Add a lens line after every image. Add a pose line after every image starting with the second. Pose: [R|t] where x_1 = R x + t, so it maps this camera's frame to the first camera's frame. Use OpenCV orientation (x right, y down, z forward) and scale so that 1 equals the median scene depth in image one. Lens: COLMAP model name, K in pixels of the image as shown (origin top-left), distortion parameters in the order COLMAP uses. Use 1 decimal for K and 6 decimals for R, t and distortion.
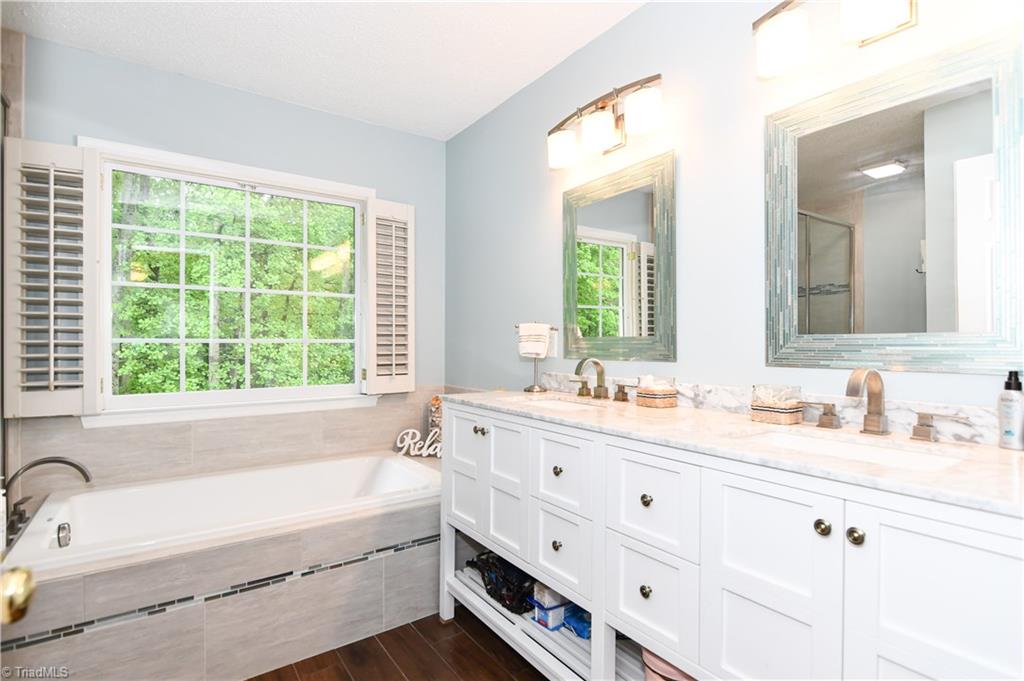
lens RADIAL K [[500.1, 0, 511.6], [0, 500.1, 342.6], [0, 0, 1]] dist [0.003134, -0.008417]
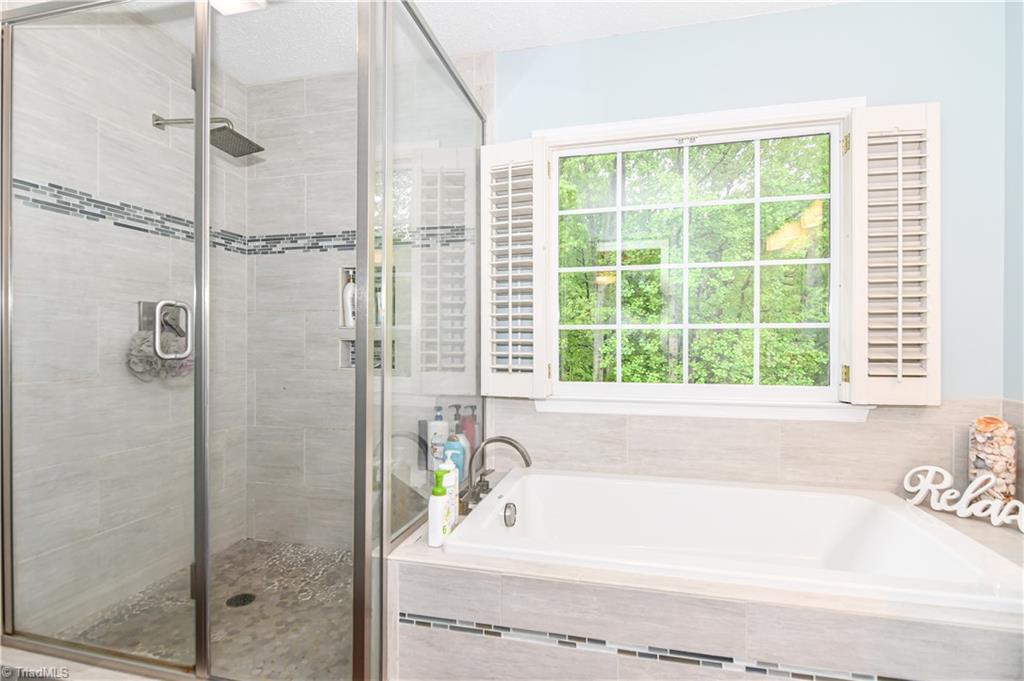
lens RADIAL K [[500.1, 0, 511.6], [0, 500.1, 342.6], [0, 0, 1]] dist [0.003134, -0.008417]
pose [[0.655788, 0.001430, -0.754944, -0.109041], [-0.001111, 0.999999, 0.000929, 0.028987], [0.754944, 0.000230, 0.655789, 0.288957]]
